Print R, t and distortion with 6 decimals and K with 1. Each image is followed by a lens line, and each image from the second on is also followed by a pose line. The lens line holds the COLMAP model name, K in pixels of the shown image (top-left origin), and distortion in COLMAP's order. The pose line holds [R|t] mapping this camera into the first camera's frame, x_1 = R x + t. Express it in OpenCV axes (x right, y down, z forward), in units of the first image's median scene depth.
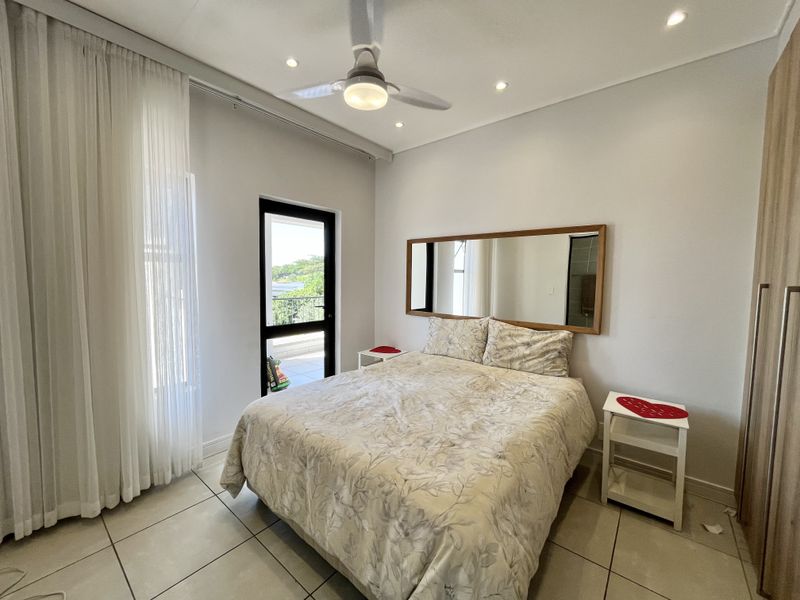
lens RADIAL K [[324.2, 0, 396.7], [0, 324.2, 297.1], [0, 0, 1]] dist [-0.001812, 0.000444]
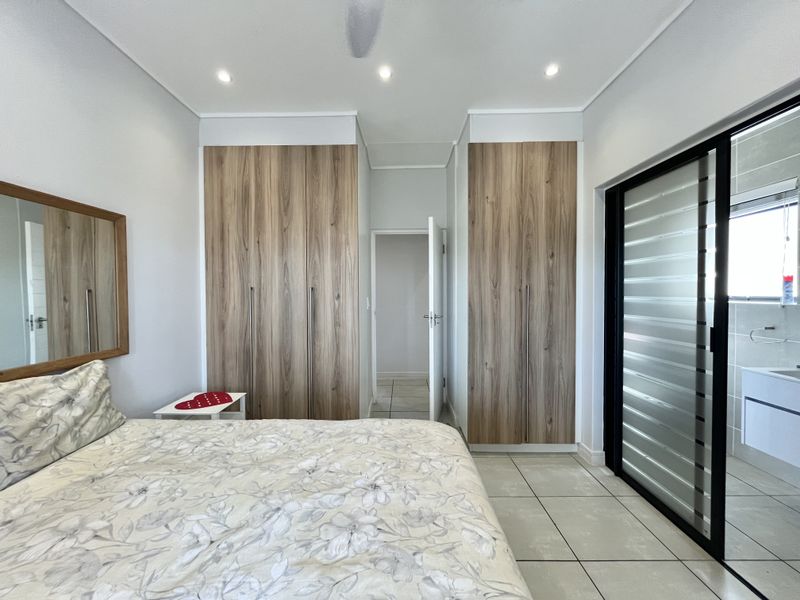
lens RADIAL K [[324.2, 0, 395.8], [0, 324.2, 298.2], [0, 0, 1]] dist [-0.001812, 0.000444]
pose [[-0.629754, -0.021618, 0.776494, -0.470586], [0.048902, 0.996527, 0.067404, -0.047800], [-0.775254, 0.080421, -0.626509, 1.141550]]
